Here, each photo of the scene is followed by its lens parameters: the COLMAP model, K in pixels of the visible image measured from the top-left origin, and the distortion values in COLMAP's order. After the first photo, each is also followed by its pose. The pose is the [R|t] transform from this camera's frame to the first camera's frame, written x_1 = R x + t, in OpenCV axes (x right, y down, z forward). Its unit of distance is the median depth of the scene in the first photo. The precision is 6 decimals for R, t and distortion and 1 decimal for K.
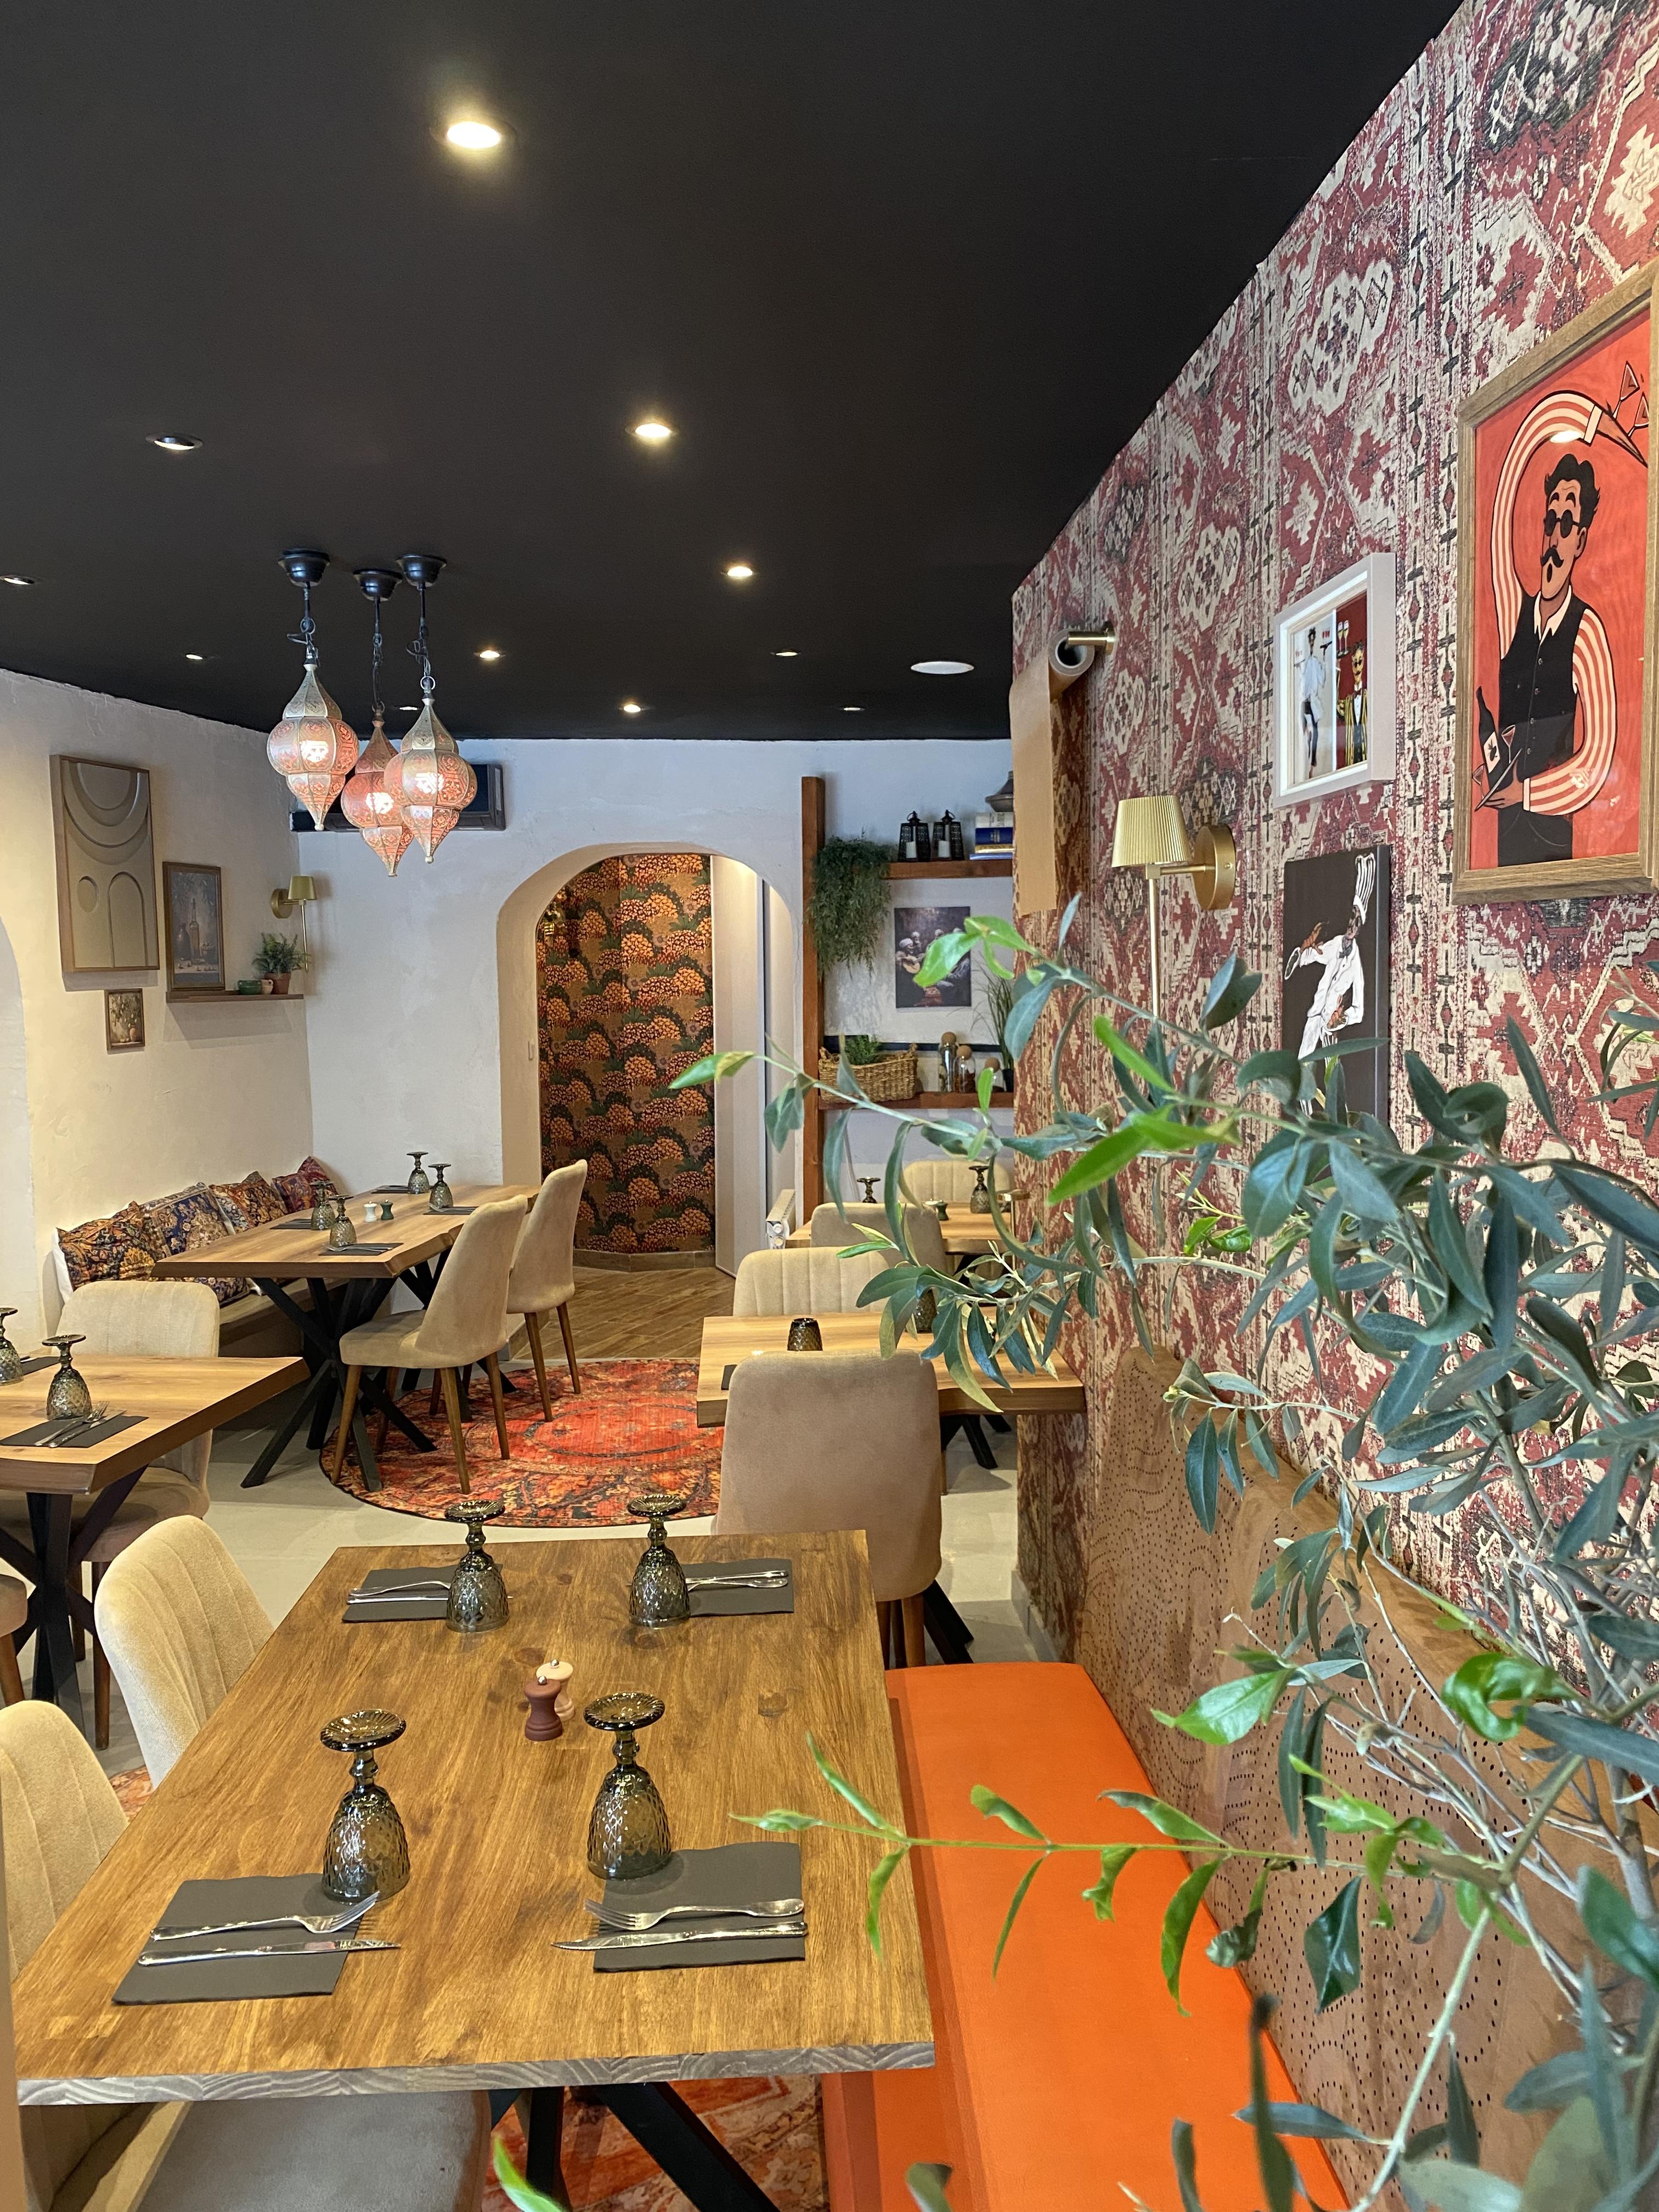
lens RADIAL K [[1694.4, 0, 837.0], [0, 1694.4, 1094.0], [0, 0, 1]] dist [0.037375, -0.033724]
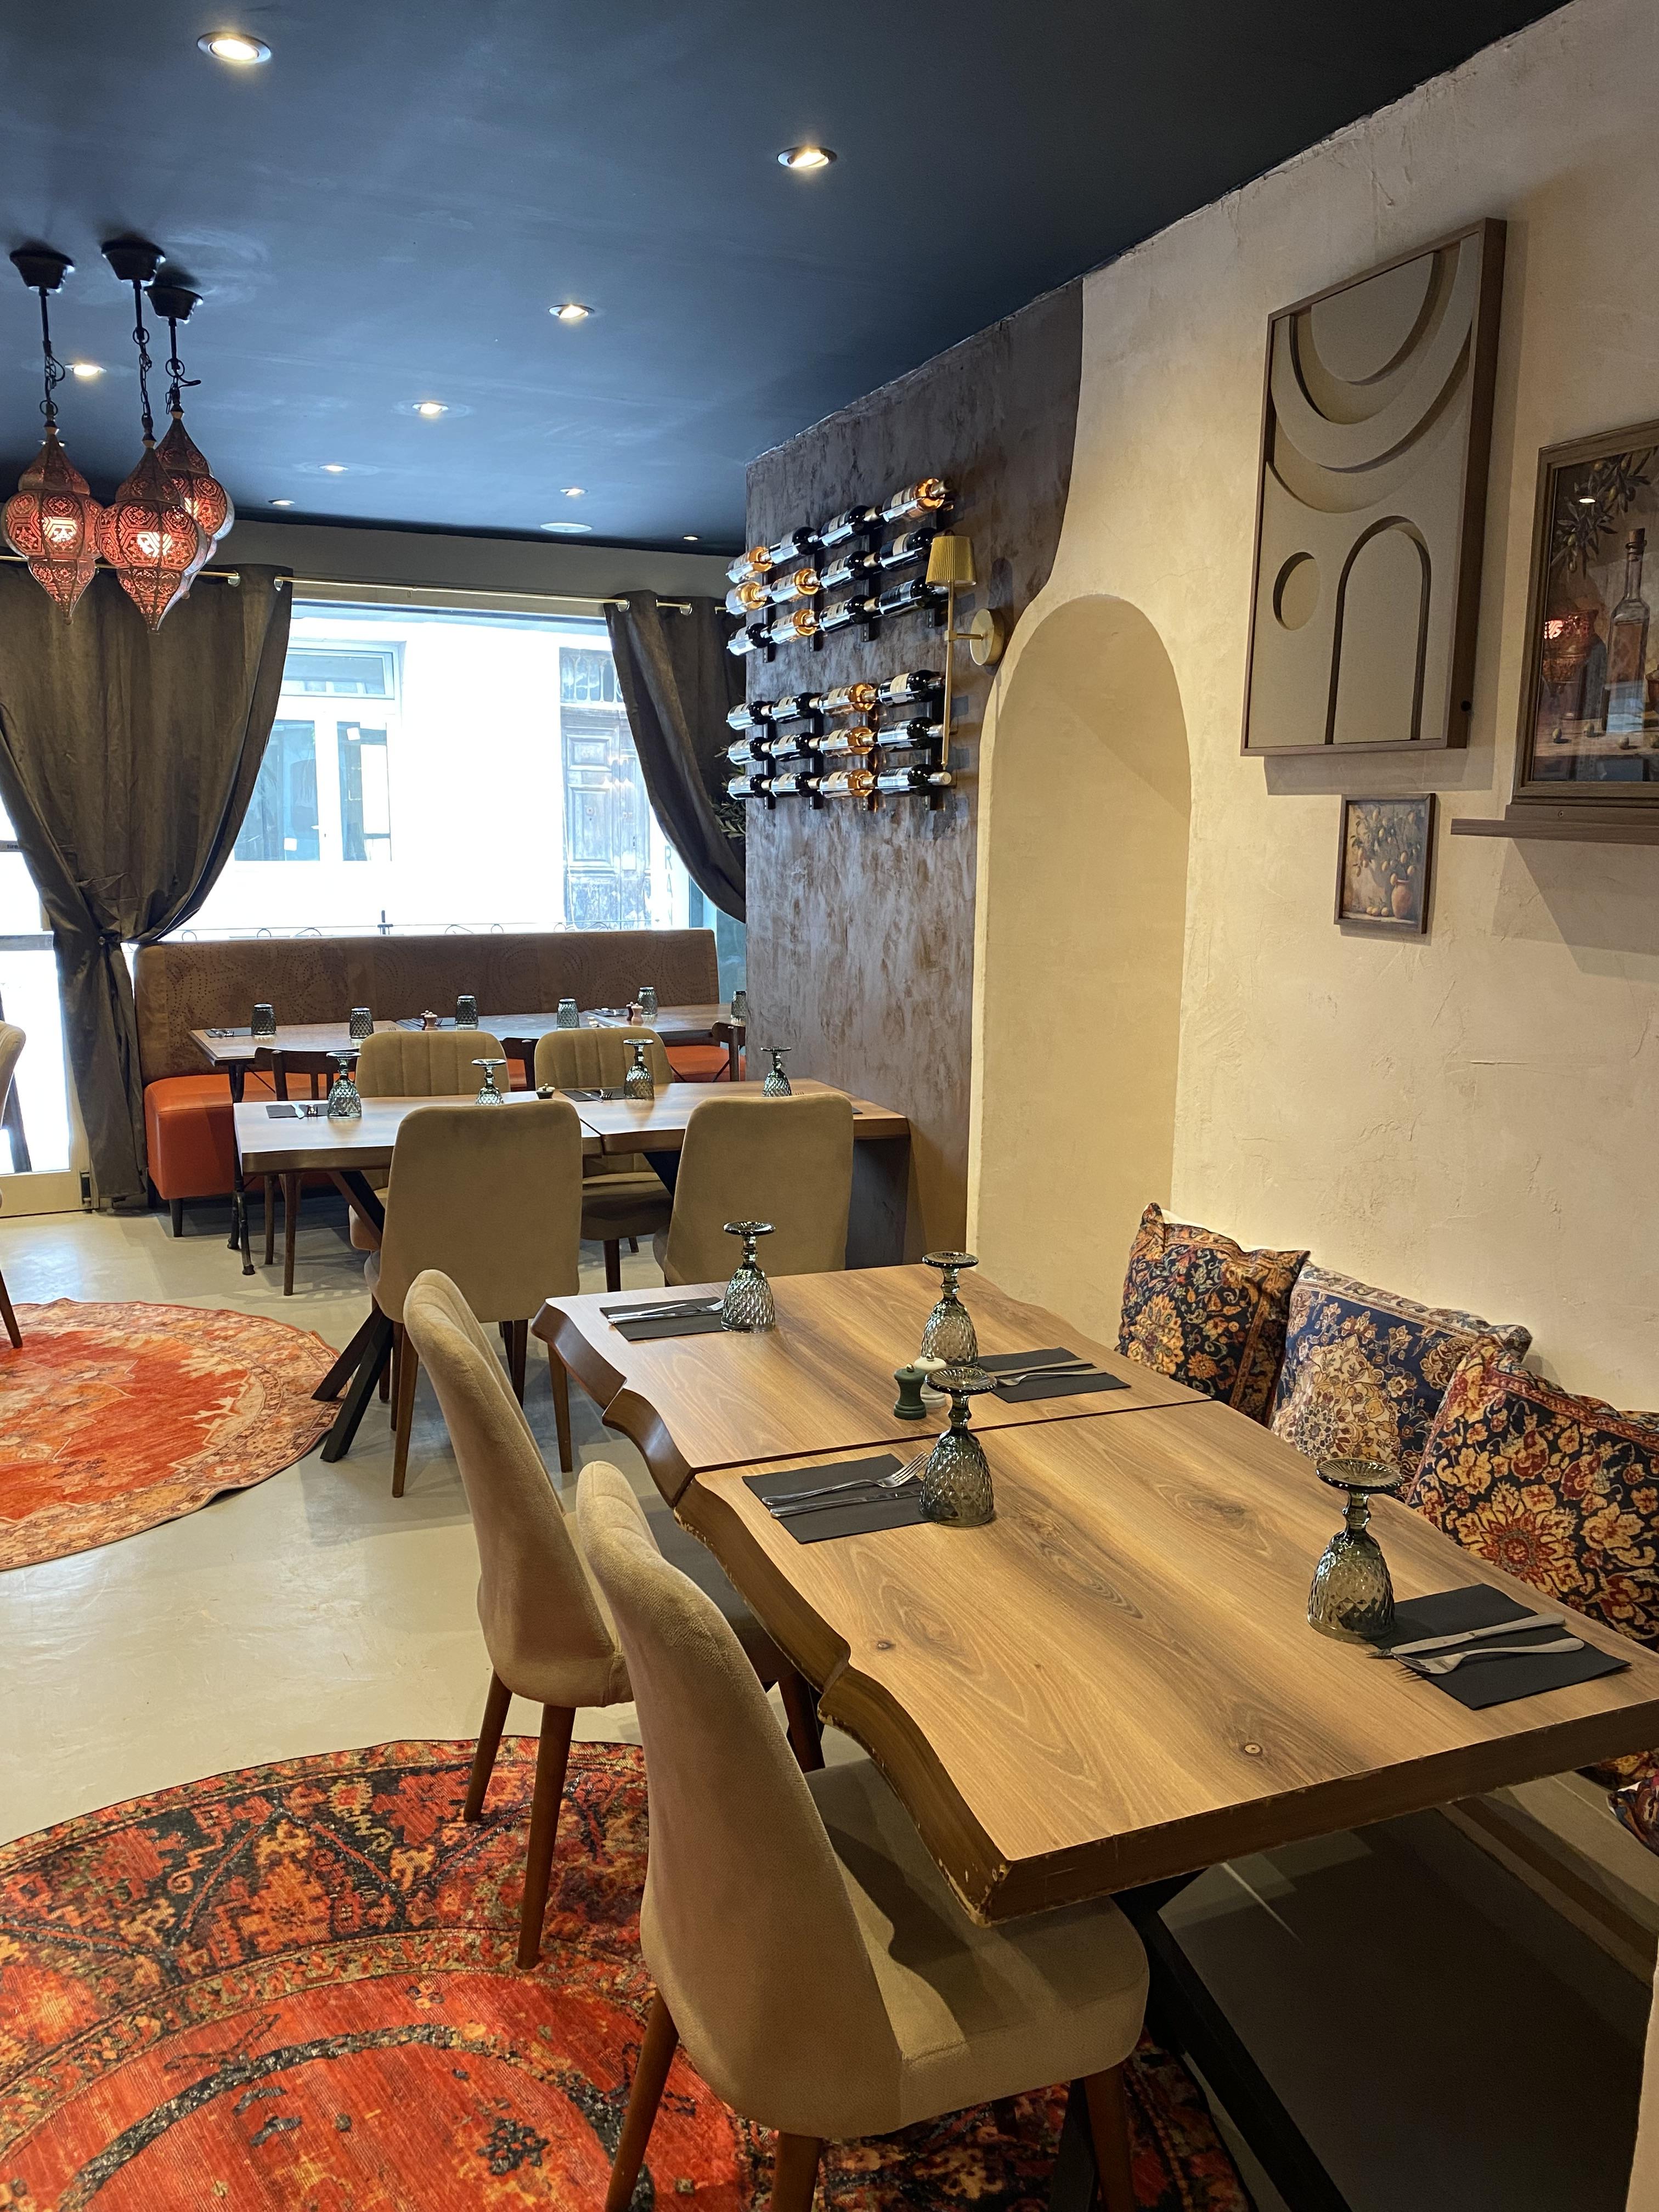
lens RADIAL K [[1694.4, 0, 837.0], [0, 1694.4, 1094.0], [0, 0, 1]] dist [0.037375, -0.033724]
pose [[-0.852300, 0.085658, -0.515992, -0.065607], [-0.040130, 0.972883, 0.227791, -0.081063], [0.521512, 0.214853, -0.825750, 1.318708]]
